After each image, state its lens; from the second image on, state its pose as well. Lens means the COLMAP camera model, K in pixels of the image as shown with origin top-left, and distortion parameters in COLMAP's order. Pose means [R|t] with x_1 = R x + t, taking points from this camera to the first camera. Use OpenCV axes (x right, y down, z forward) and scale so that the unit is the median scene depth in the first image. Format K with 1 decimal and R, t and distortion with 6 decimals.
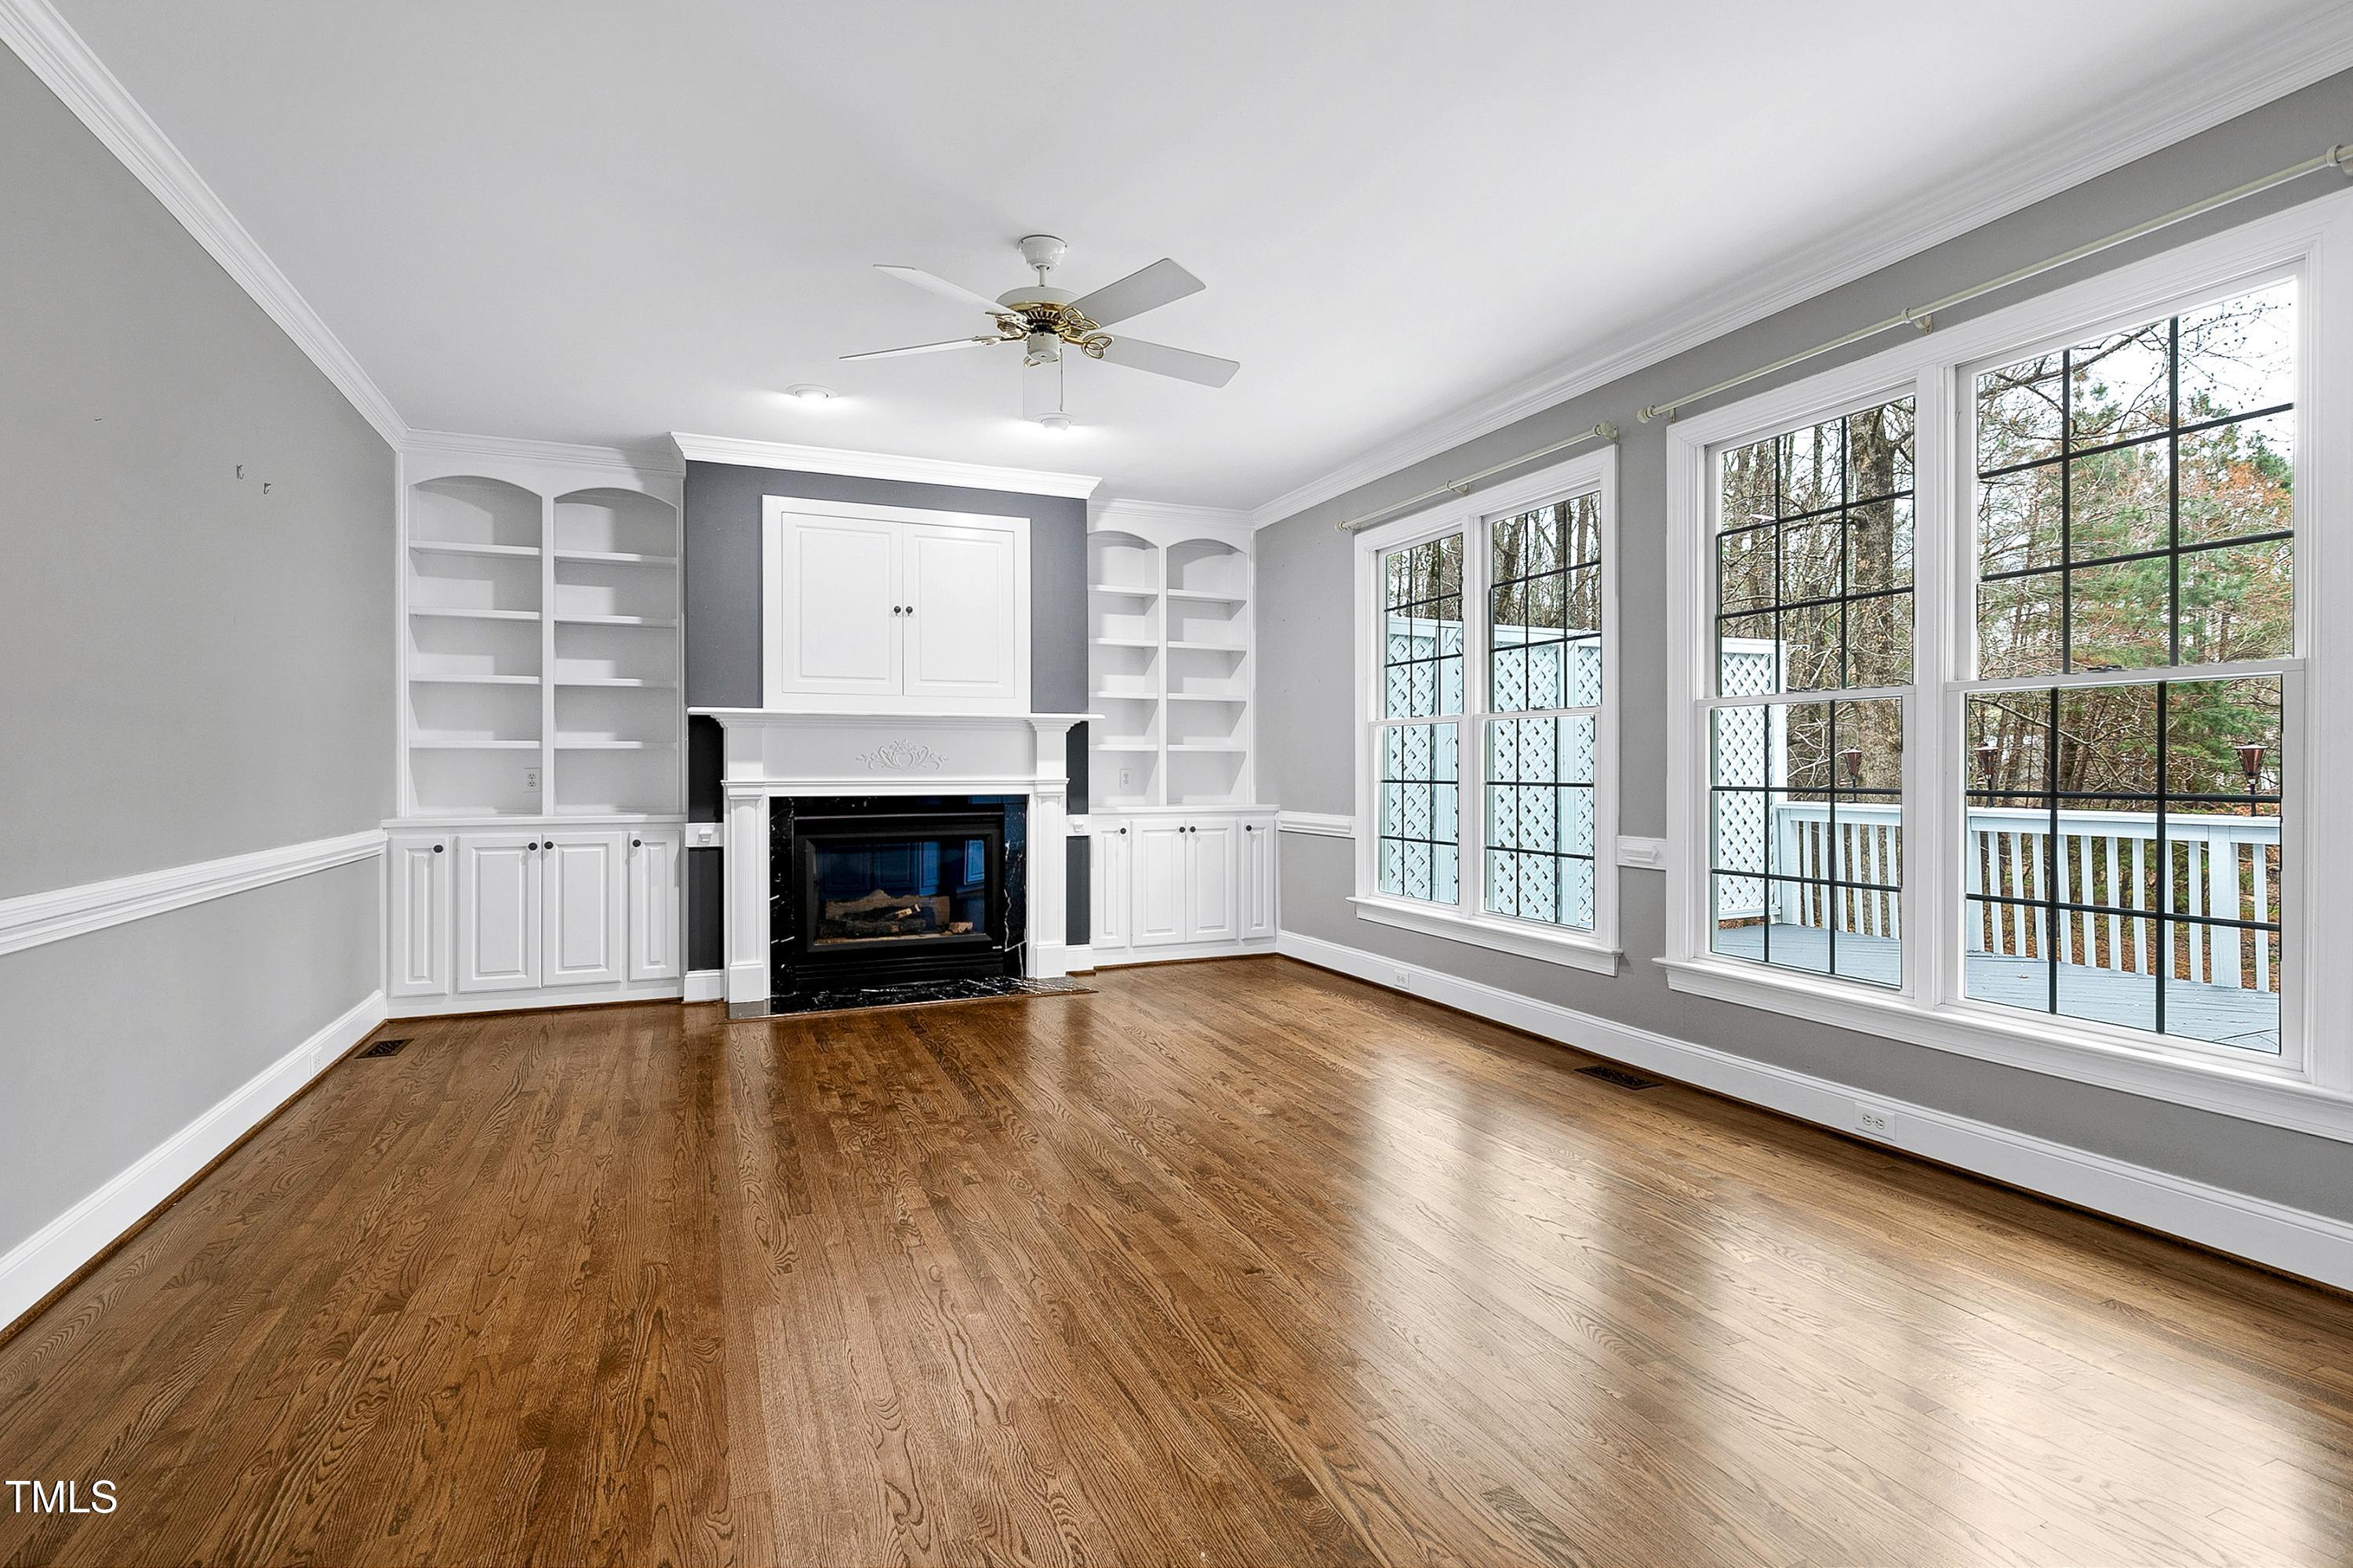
lens RADIAL K [[1119.6, 0, 1182.7], [0, 1119.6, 772.4], [0, 0, 1]] dist [-0.000517, 0.000230]
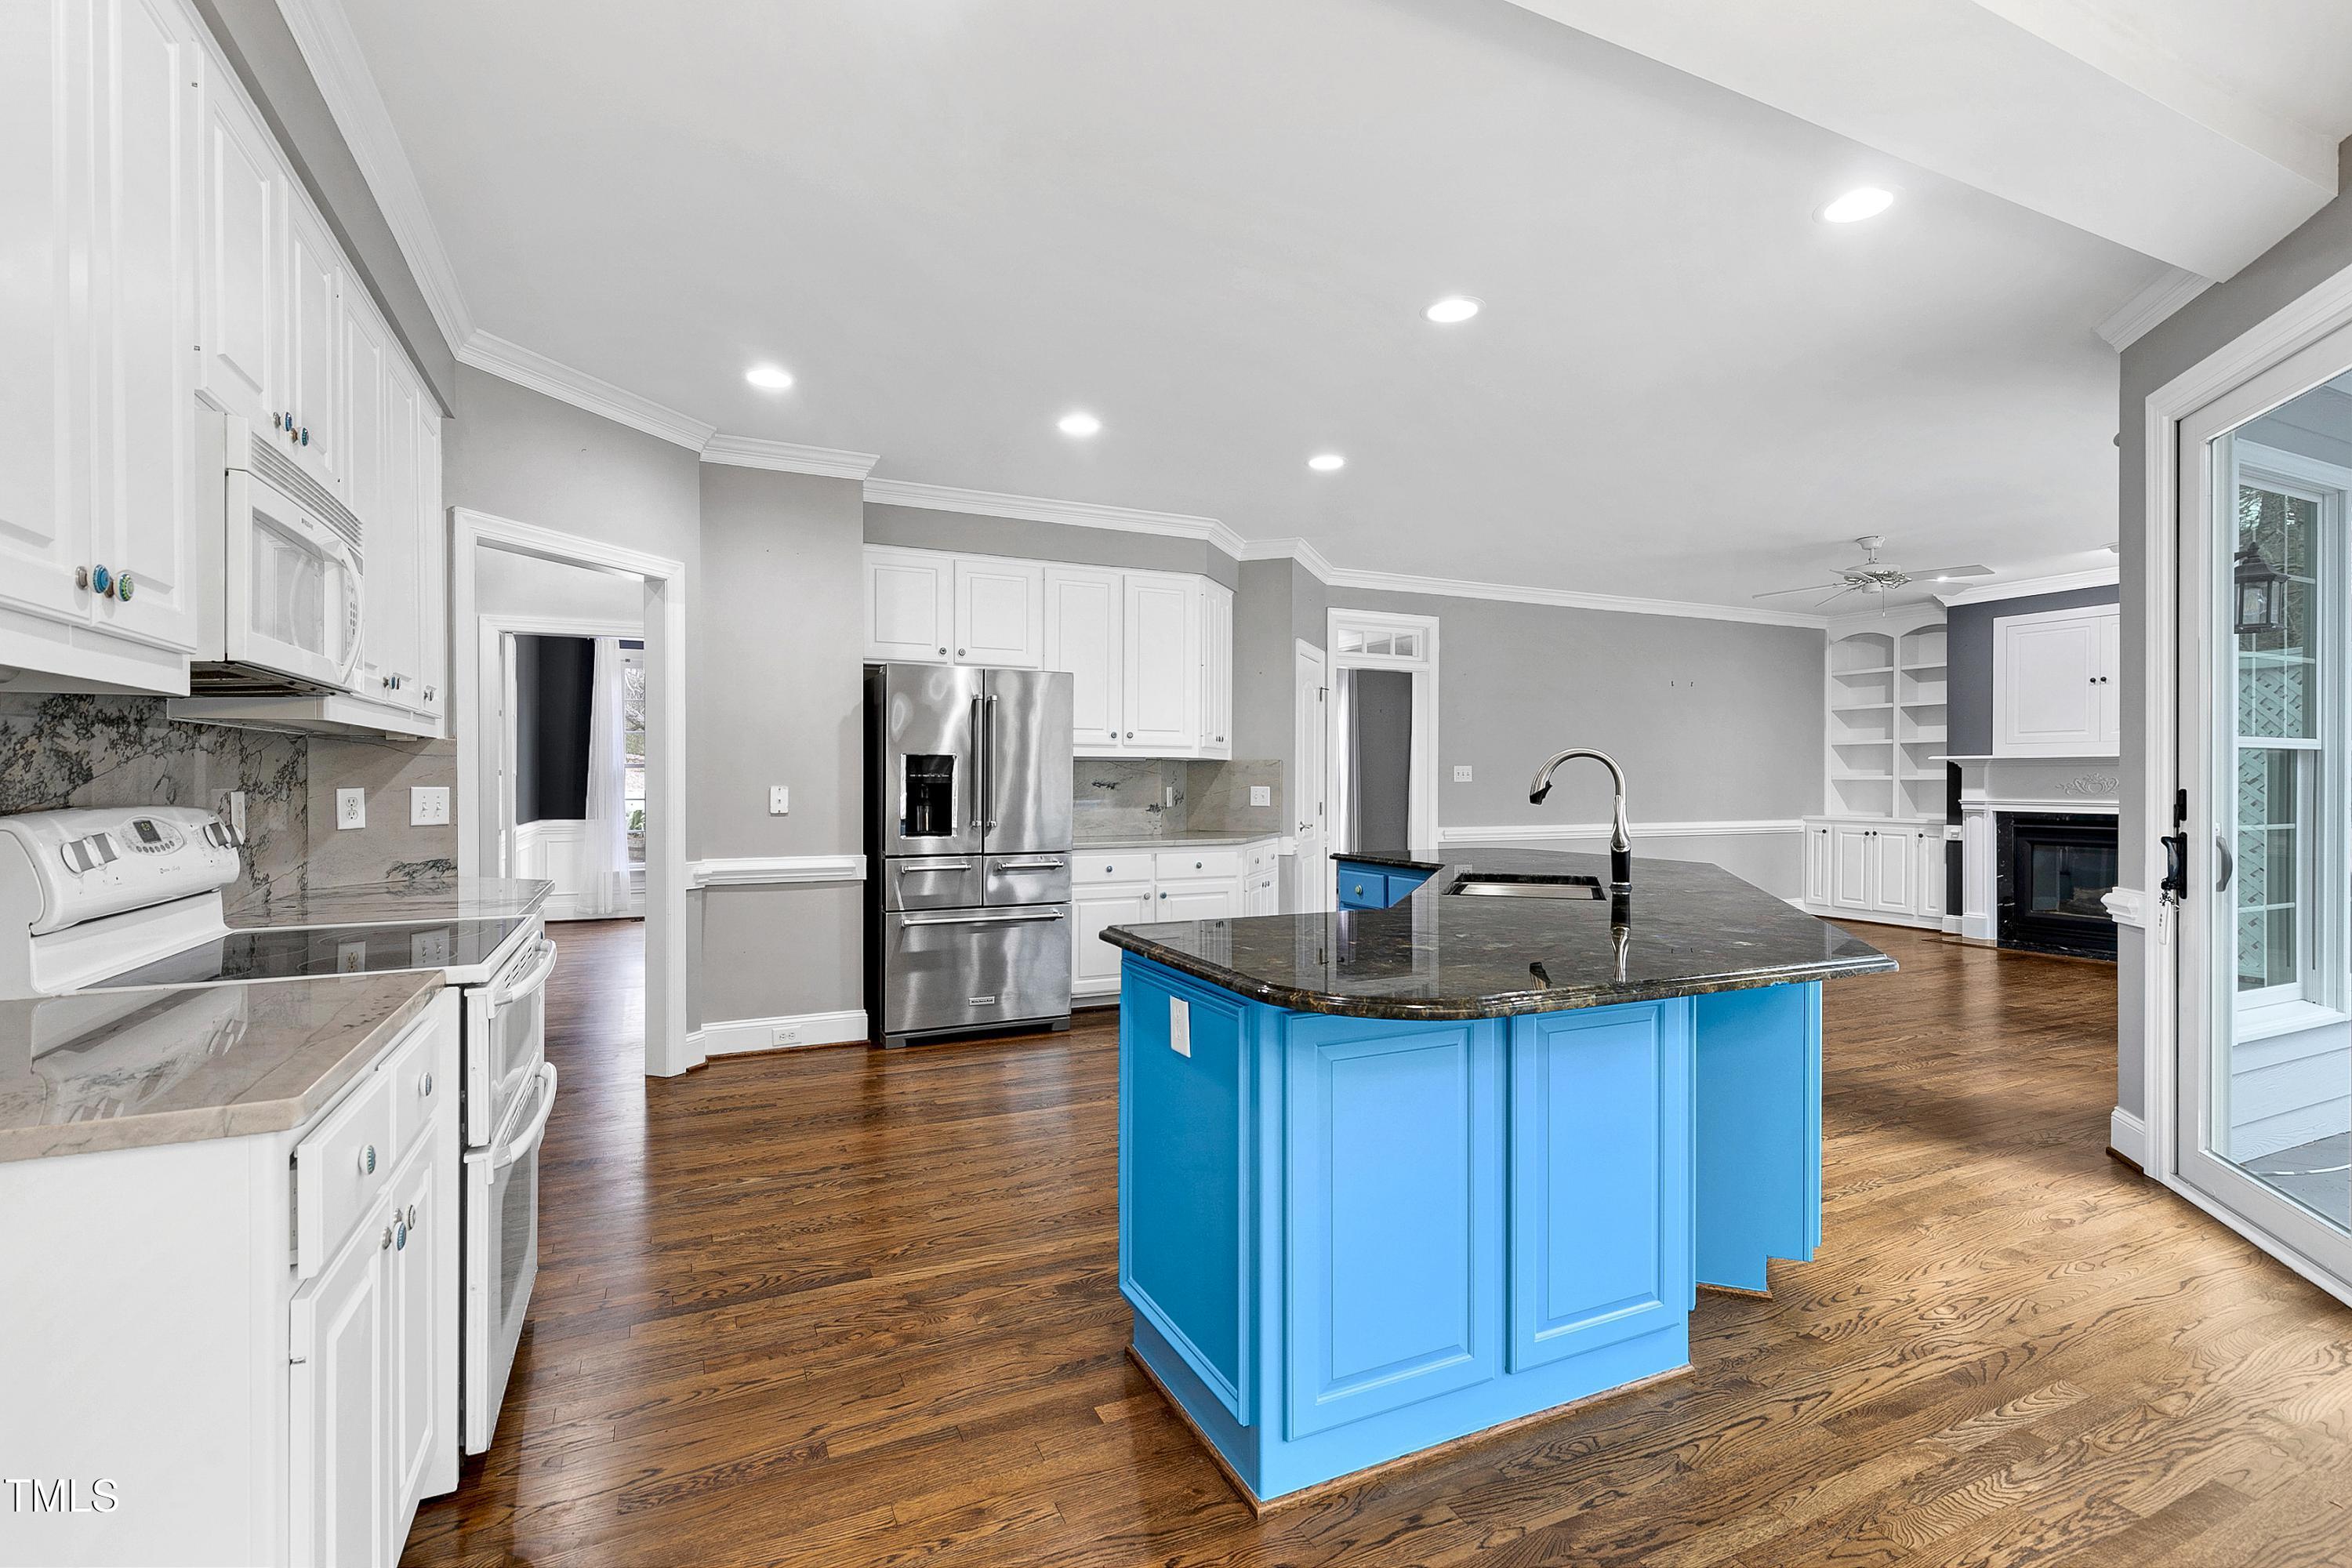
lens RADIAL K [[1081.6, 0, 1177.6], [0, 1081.6, 776.4], [0, 0, 1]] dist [0.004127, 0.000004]
pose [[0.041485, -0.002032, -0.999137, 1.075815], [-0.005941, 0.999980, -0.002281, -0.016247], [0.999121, 0.006031, 0.041473, -0.200419]]
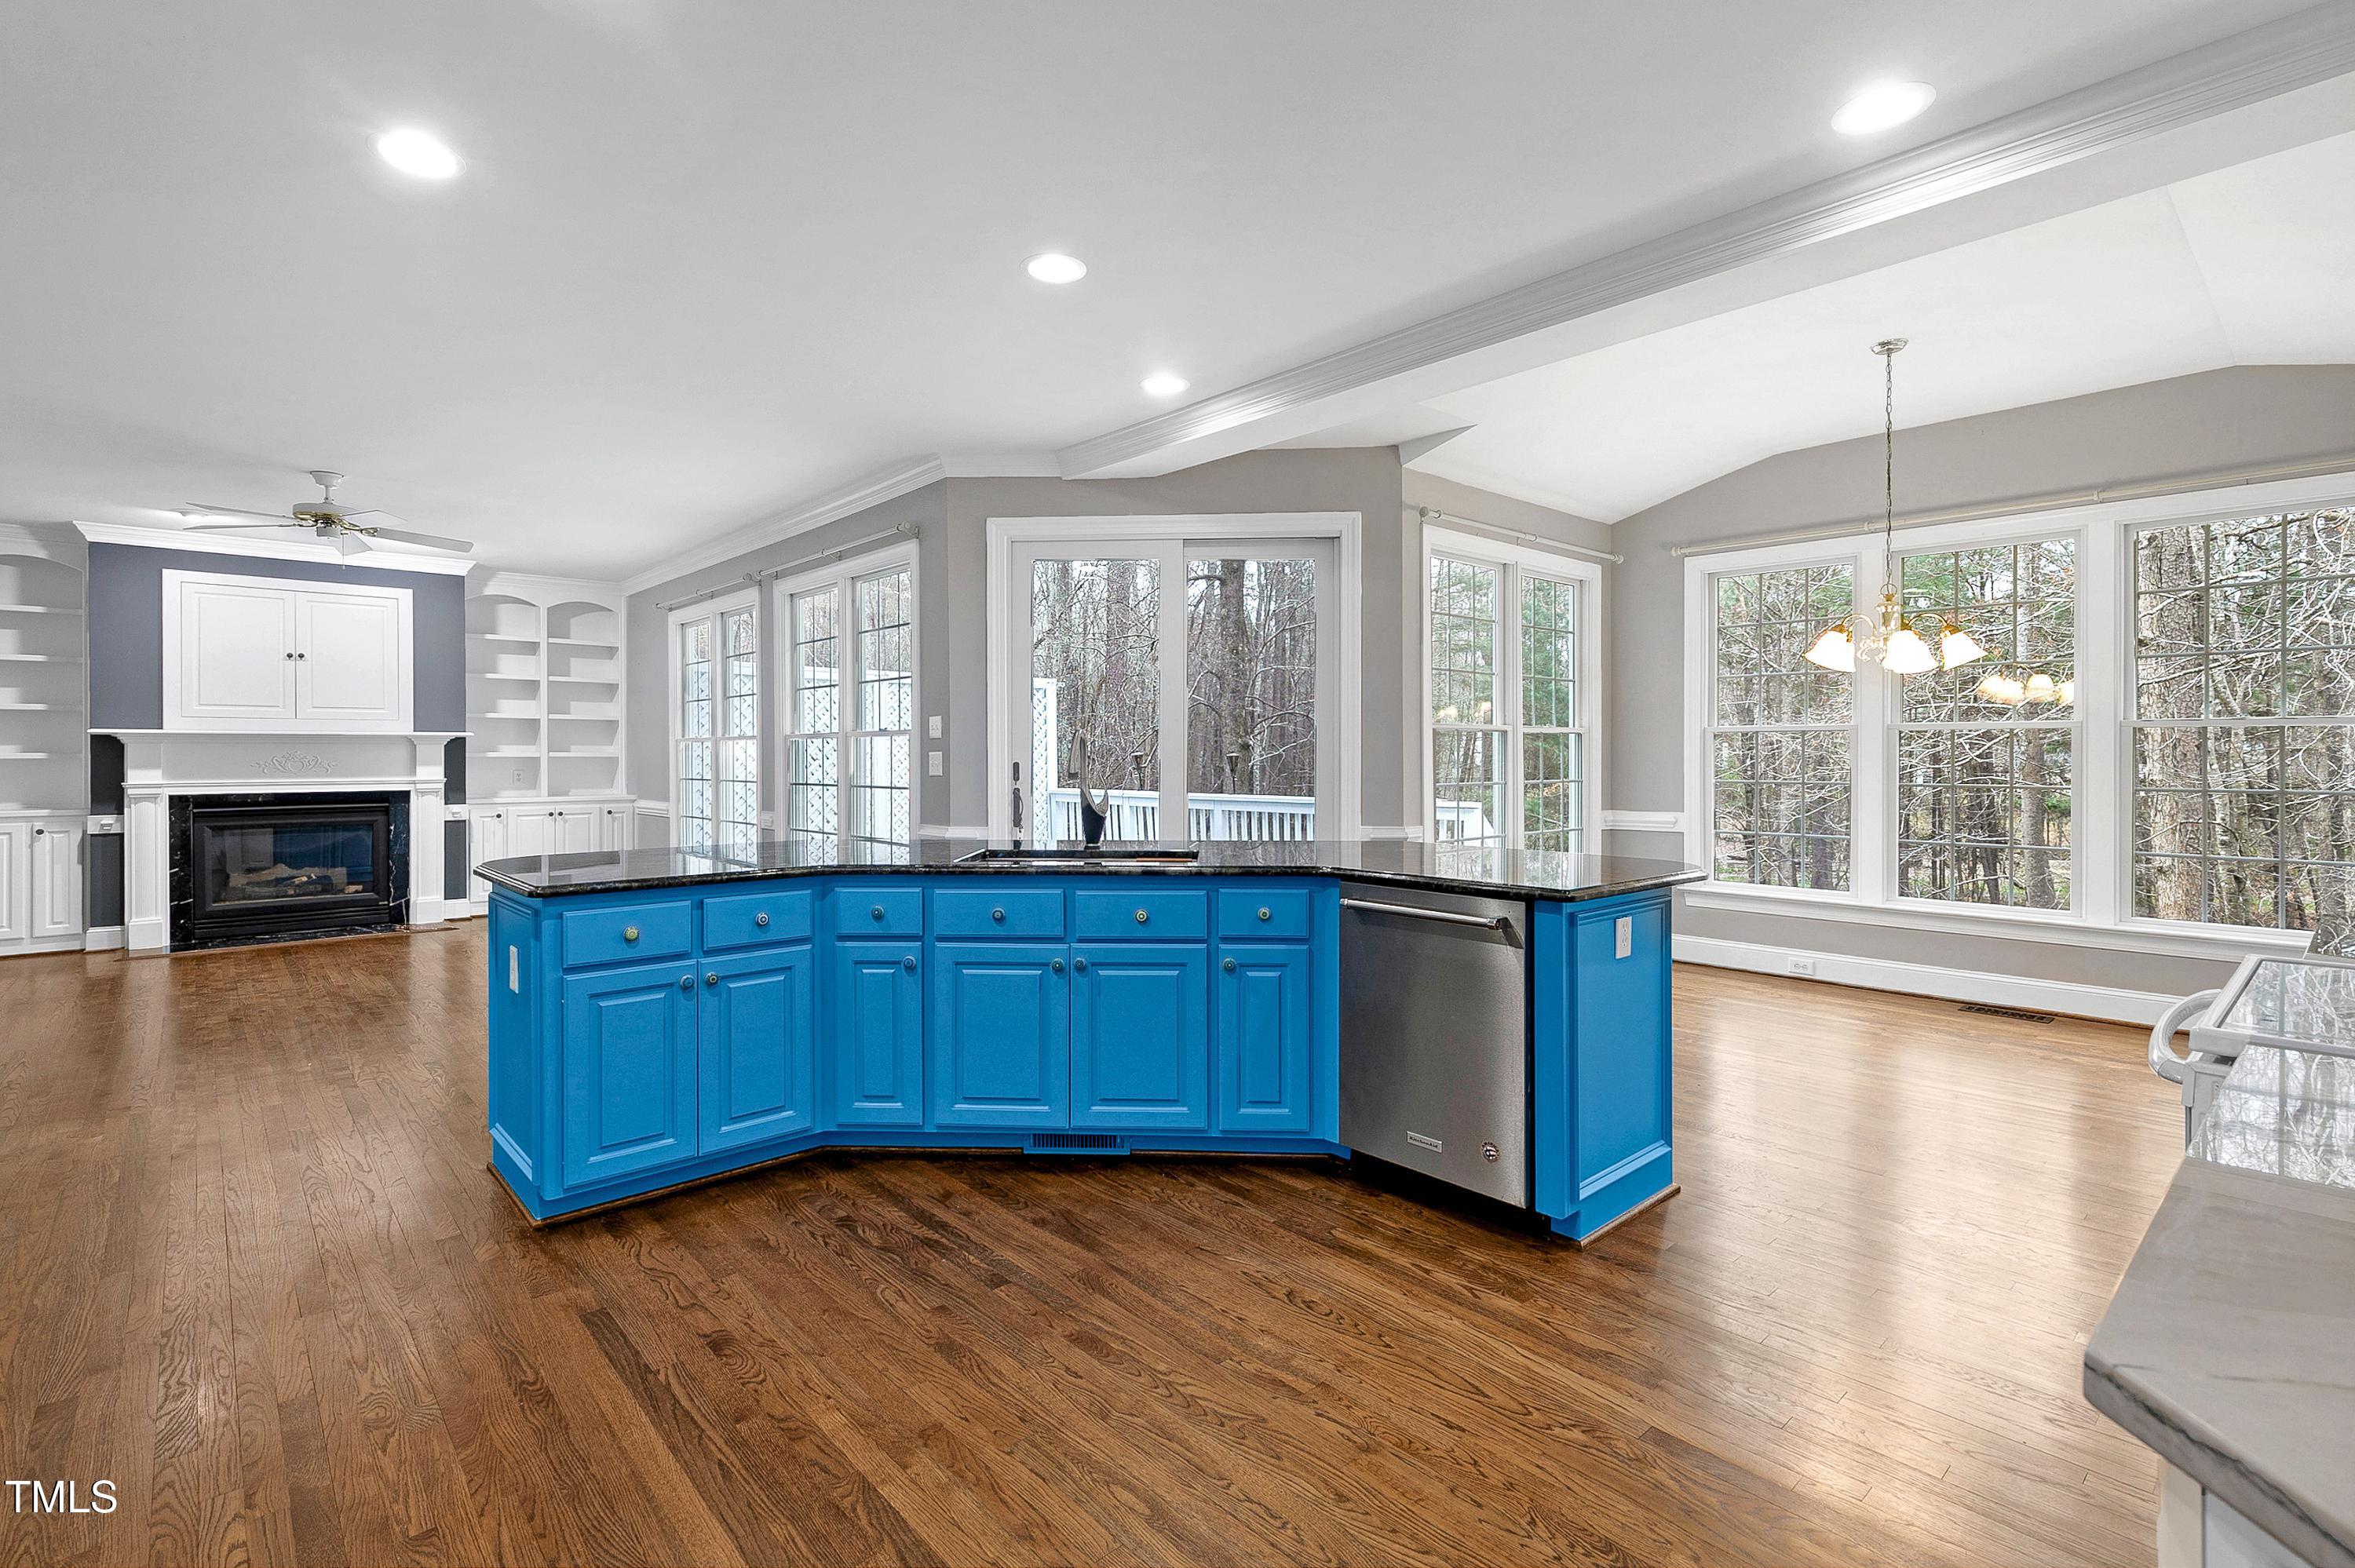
lens RADIAL K [[1076.6, 0, 1164.8], [0, 1076.6, 757.6], [0, 0, 1]] dist [0.002536, 0.000242]
pose [[0.946996, -0.002278, 0.321239, 0.337669], [0.003503, 0.999989, -0.003233, -0.014316], [-0.321228, 0.004187, 0.946993, -0.592958]]
